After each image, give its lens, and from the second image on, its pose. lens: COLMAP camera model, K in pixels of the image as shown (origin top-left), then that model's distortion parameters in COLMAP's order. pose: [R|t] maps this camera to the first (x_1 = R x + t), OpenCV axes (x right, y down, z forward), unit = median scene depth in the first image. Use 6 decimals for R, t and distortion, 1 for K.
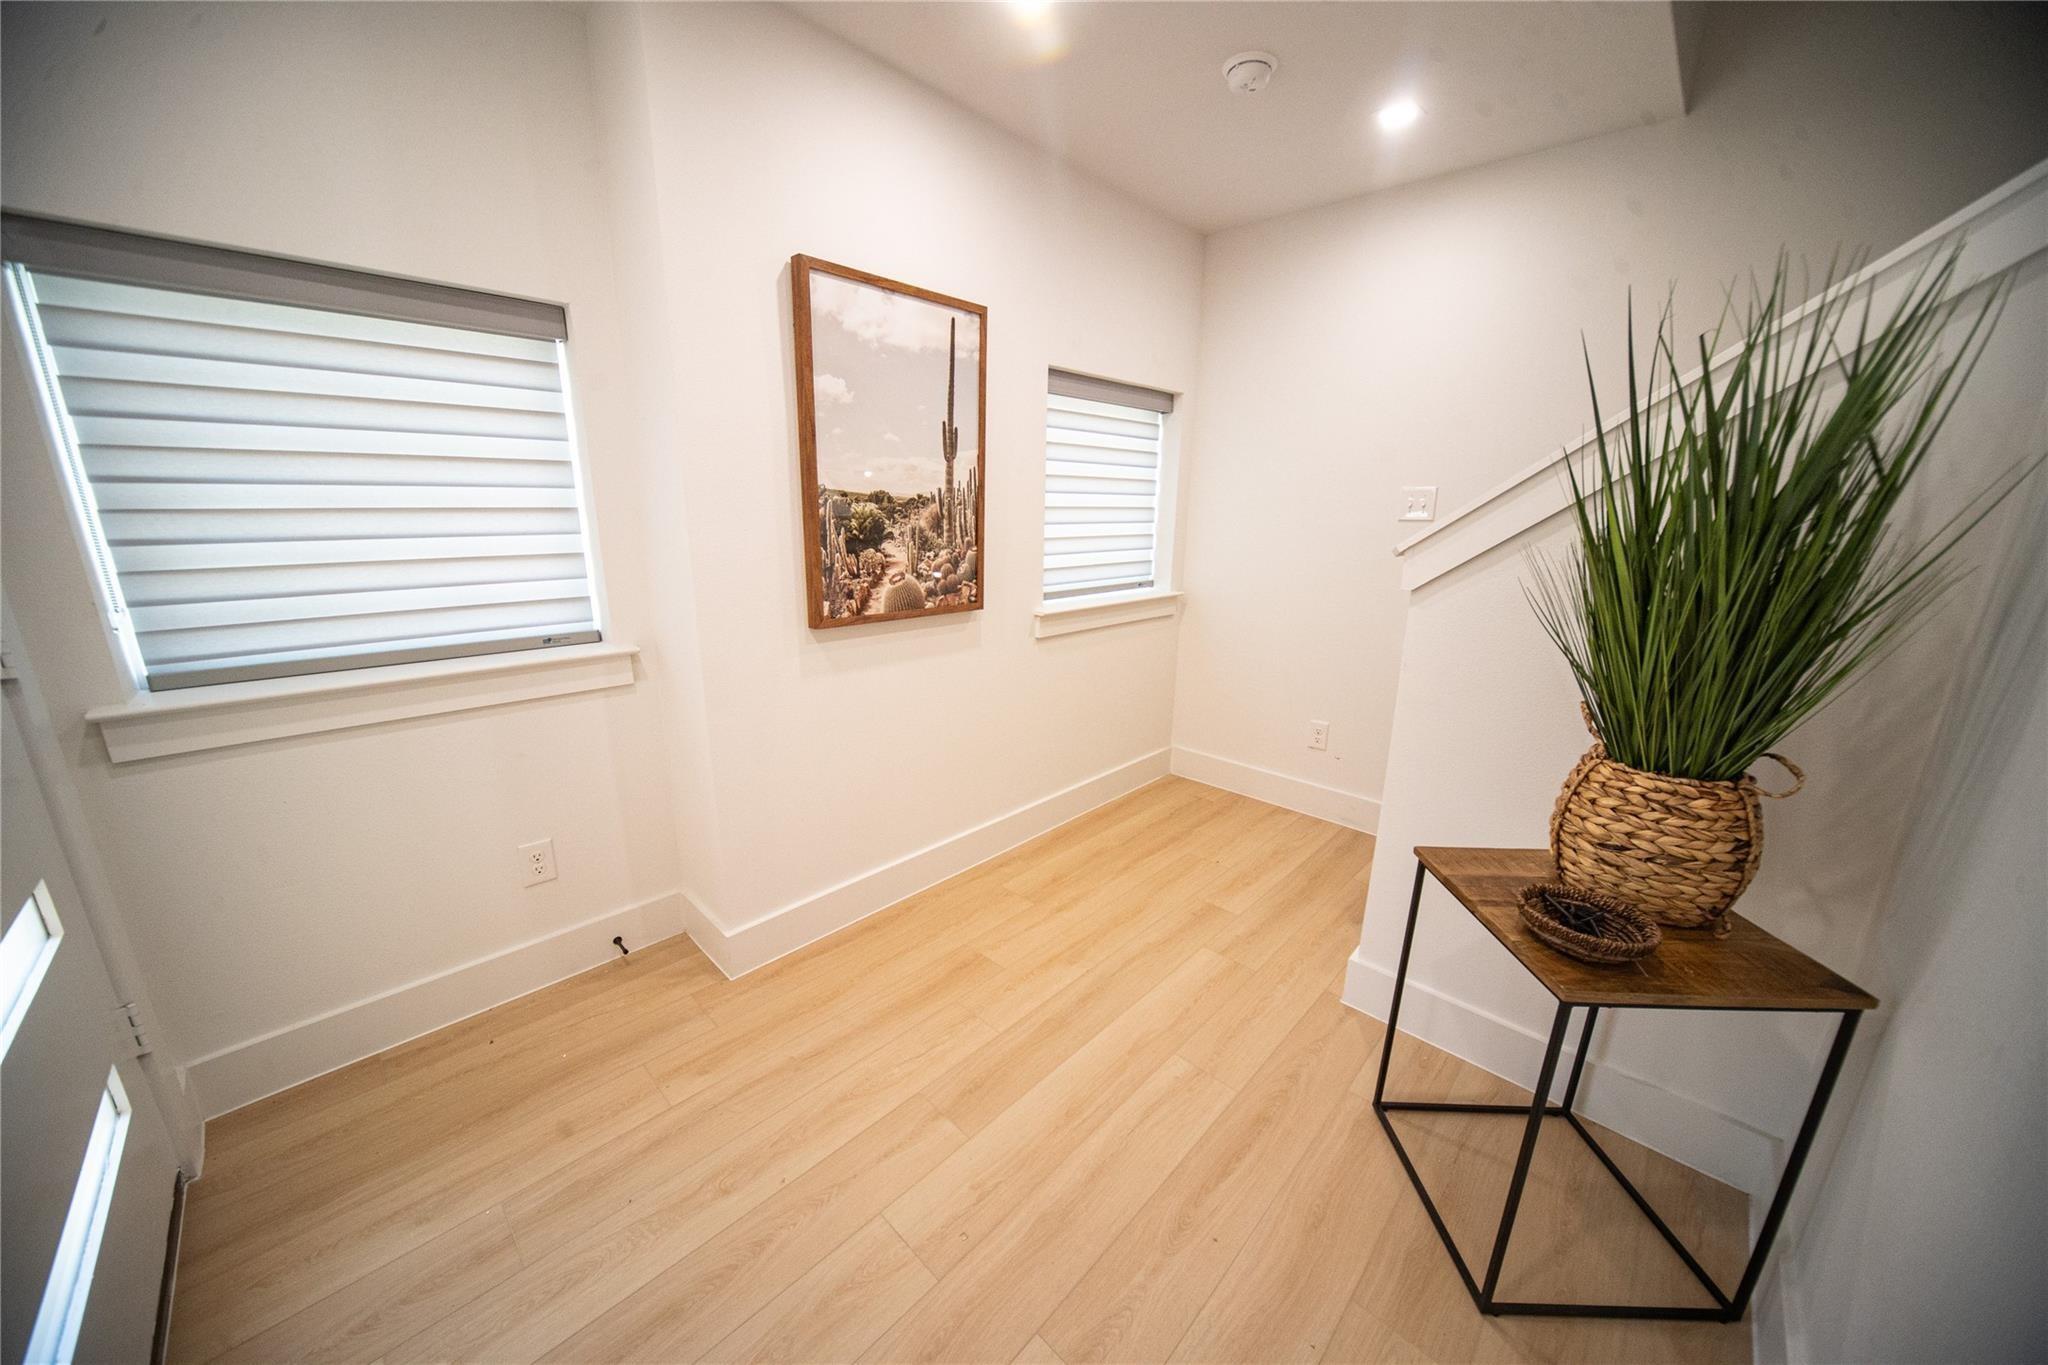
lens RADIAL K [[703.8, 0, 1016.6], [0, 703.8, 687.0], [0, 0, 1]] dist [-0.012773, -0.000159]
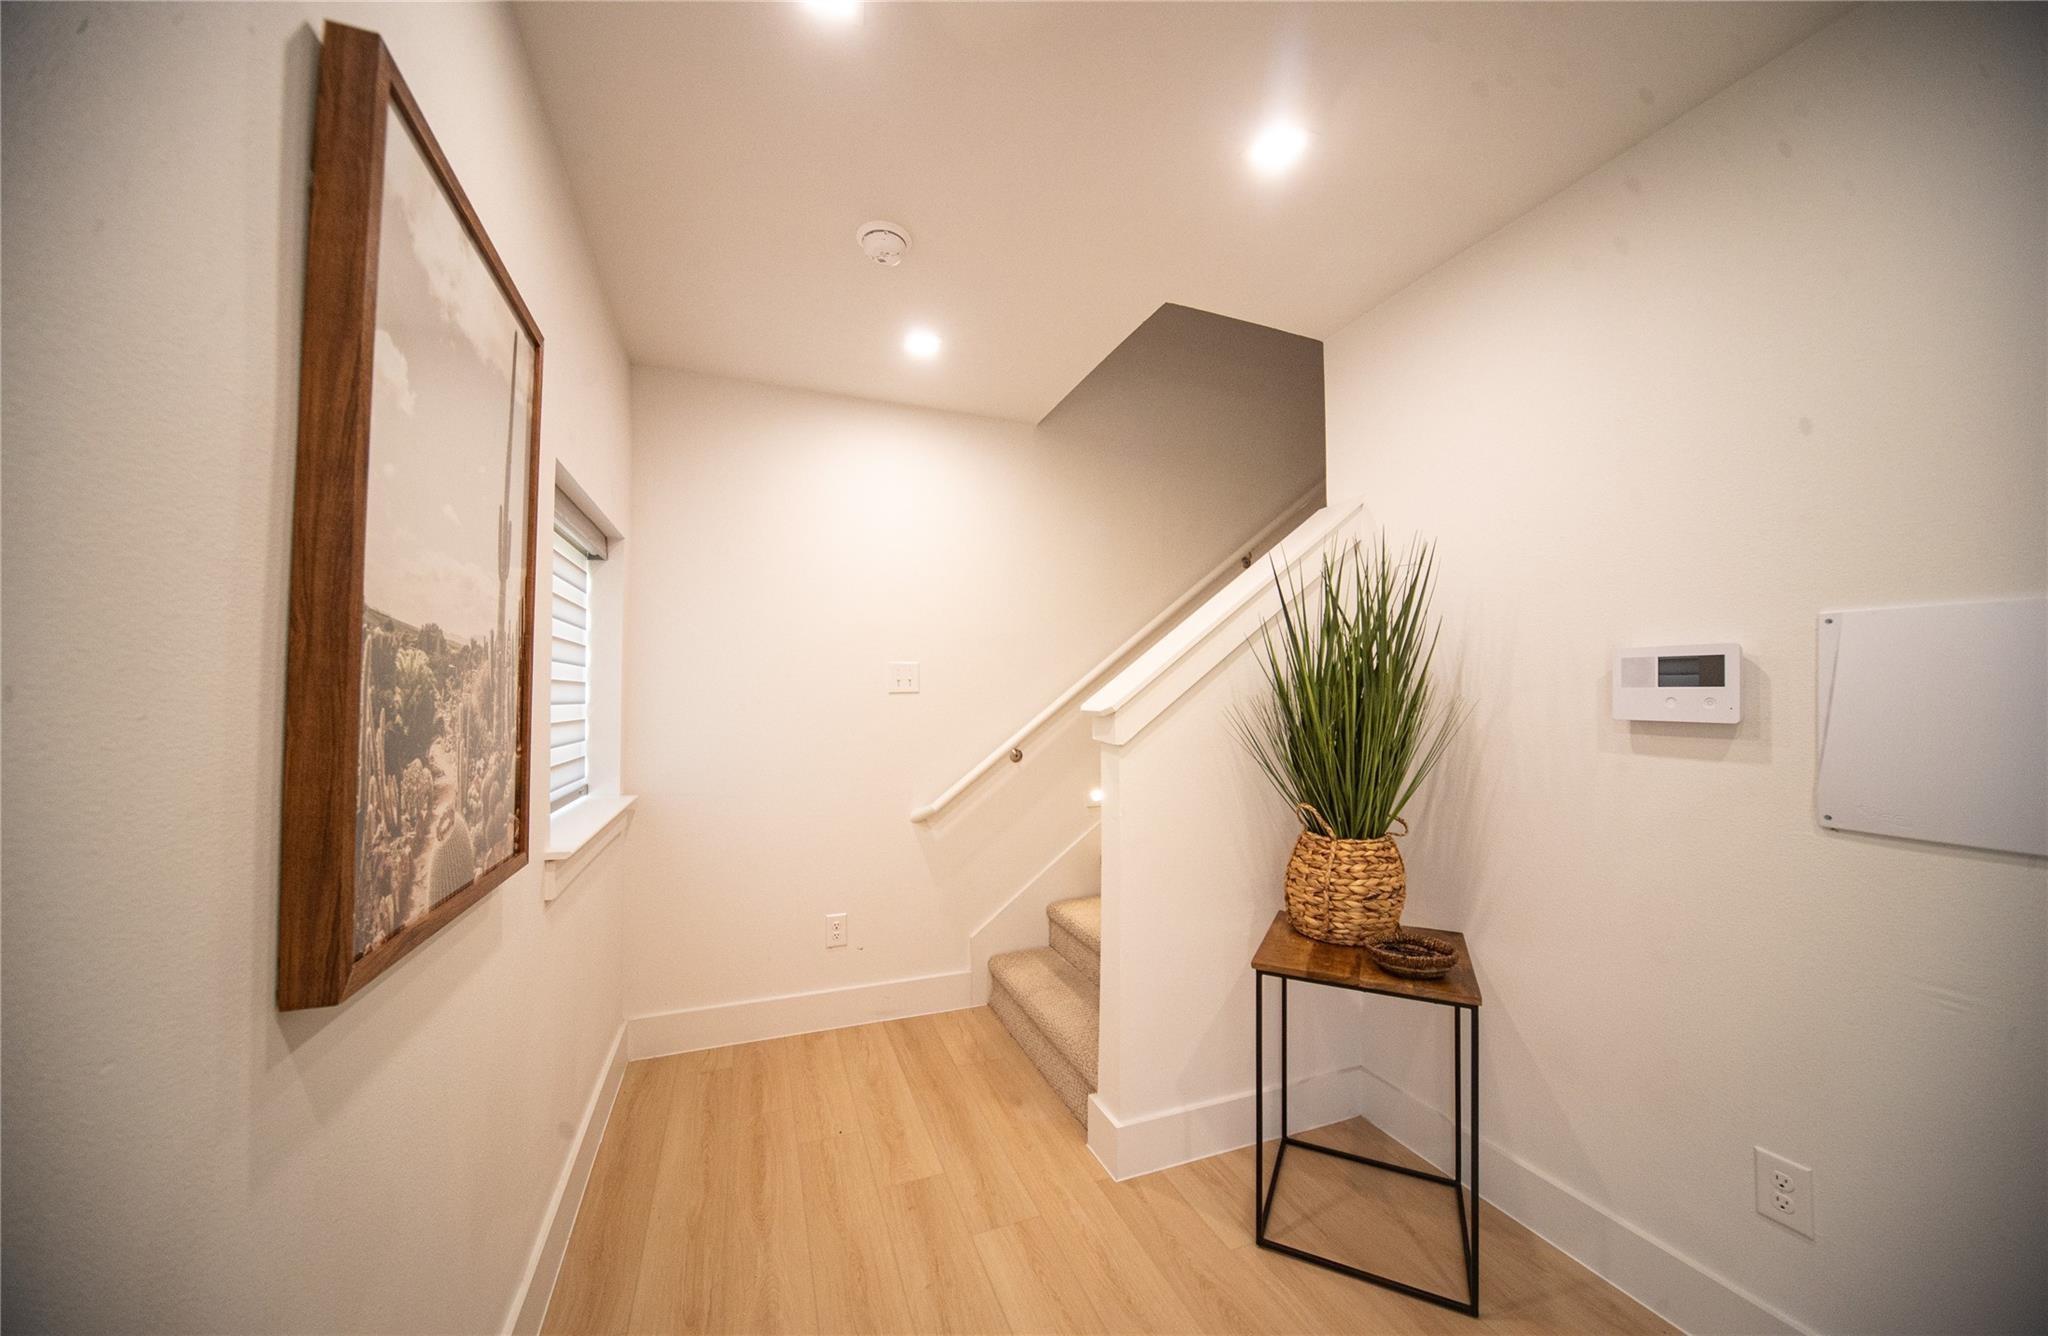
lens RADIAL K [[713.7, 0, 1019.6], [0, 713.7, 679.6], [0, 0, 1]] dist [-0.002792, -0.000050]
pose [[0.411907, 0.012418, 0.911141, -0.430659], [0.233344, 0.965129, -0.118644, -0.108184], [-0.880842, 0.261480, 0.394646, 0.505866]]
